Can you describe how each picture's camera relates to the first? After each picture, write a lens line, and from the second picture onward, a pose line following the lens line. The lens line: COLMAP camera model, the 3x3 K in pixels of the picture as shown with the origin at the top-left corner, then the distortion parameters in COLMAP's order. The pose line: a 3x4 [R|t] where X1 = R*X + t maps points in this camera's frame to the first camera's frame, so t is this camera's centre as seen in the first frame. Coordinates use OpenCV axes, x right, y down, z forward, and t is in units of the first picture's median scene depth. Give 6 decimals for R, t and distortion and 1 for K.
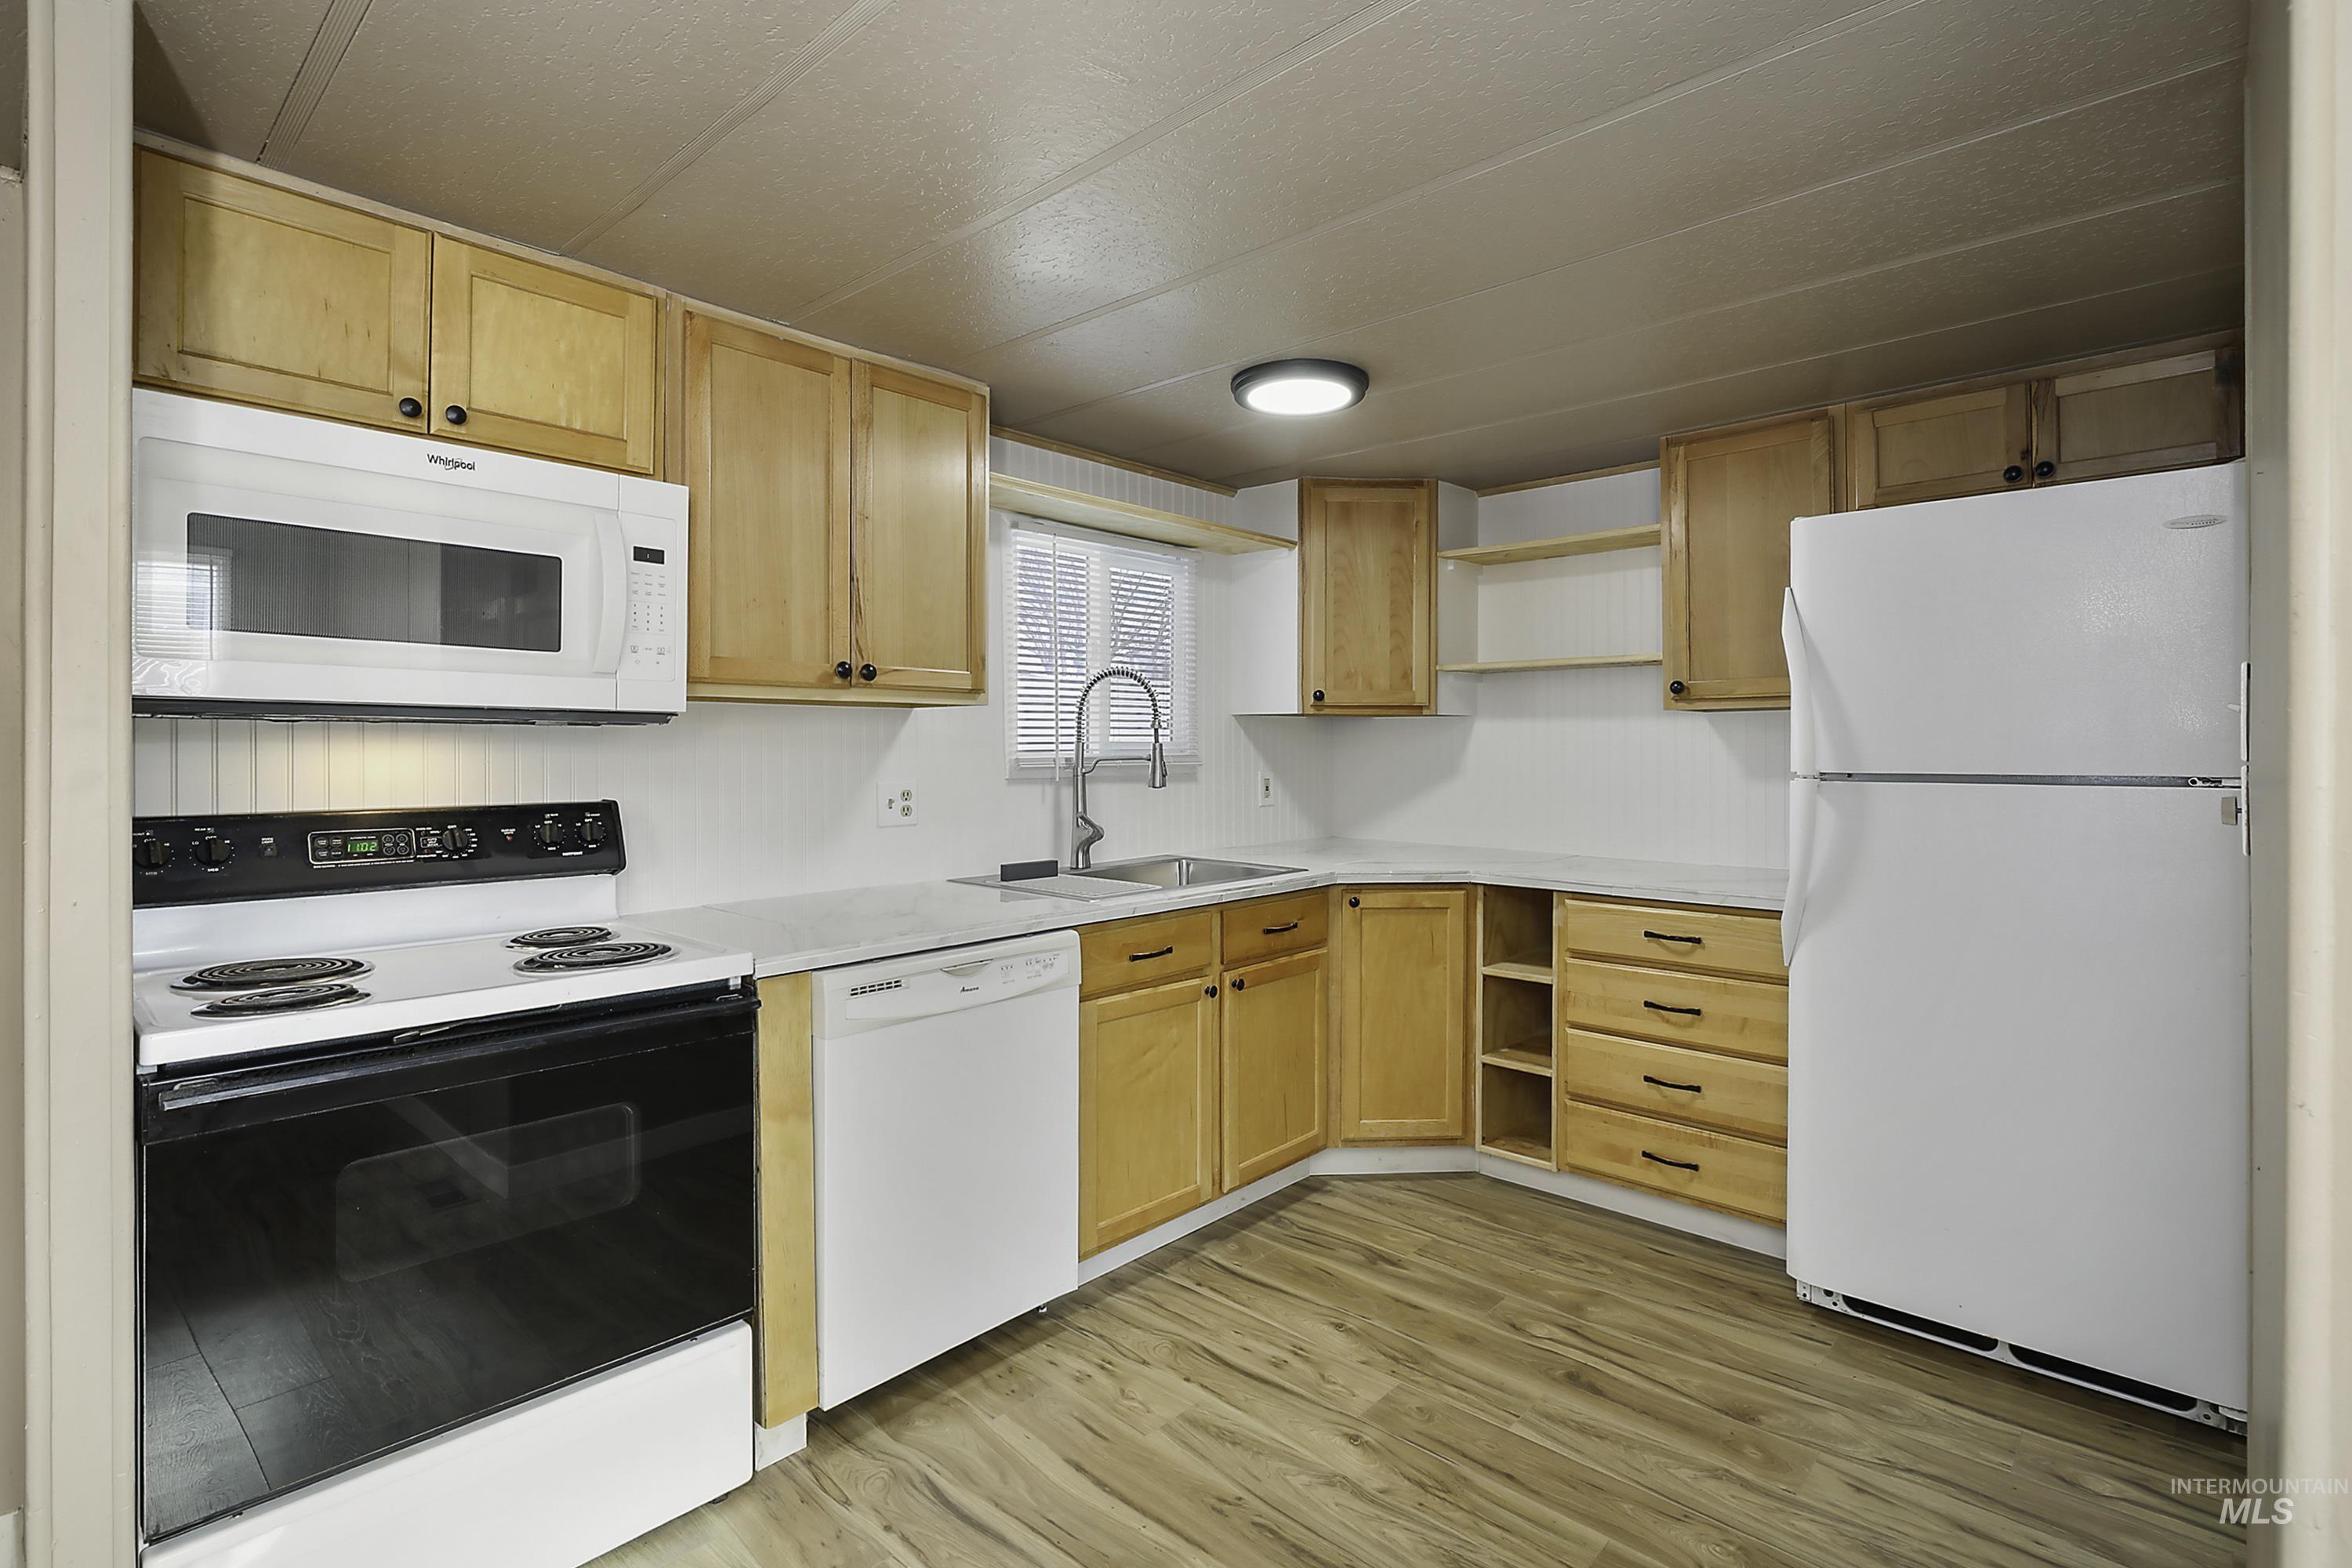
lens RADIAL K [[1106.7, 0, 1187.5], [0, 1106.7, 749.2], [0, 0, 1]] dist [-0.012459, 0.002689]
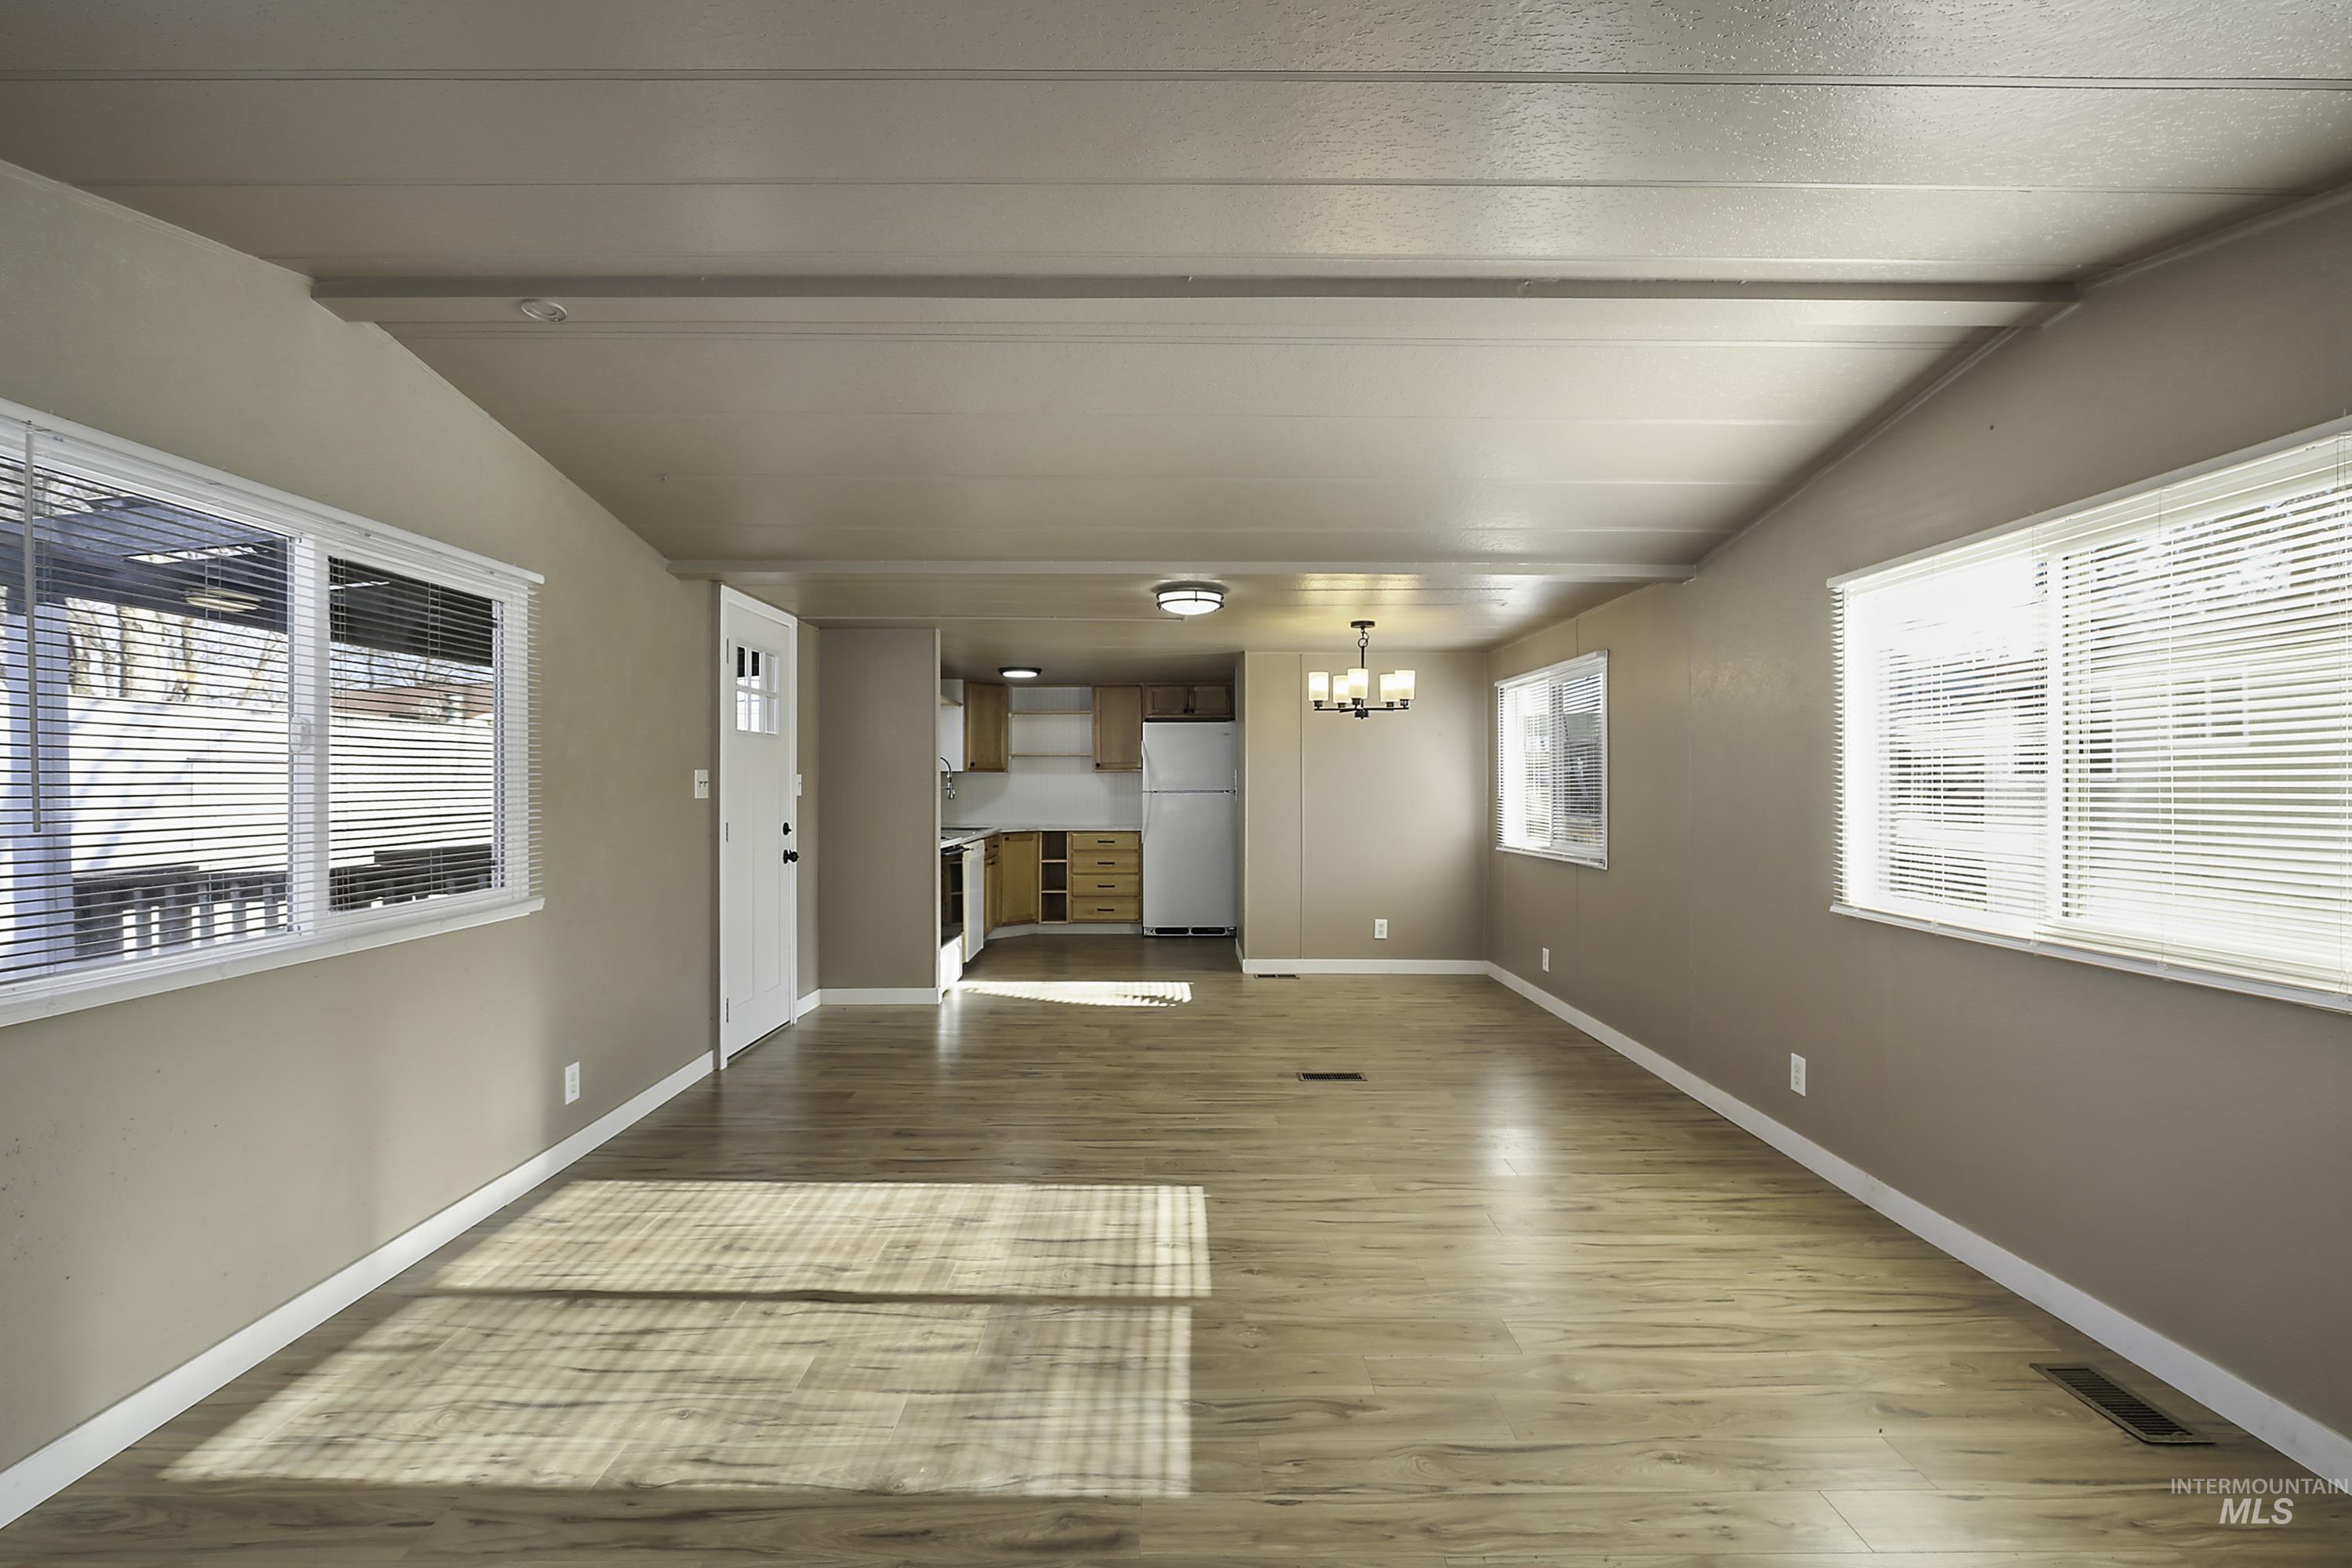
lens RADIAL K [[1106.7, 0, 1182.2], [0, 1106.7, 765.8], [0, 0, 1]] dist [-0.012459, 0.002689]
pose [[0.730169, 0.012063, 0.683160, -1.761774], [0.002104, 0.999800, -0.019903, 0.010516], [-0.683263, 0.015970, 0.729998, -1.671163]]
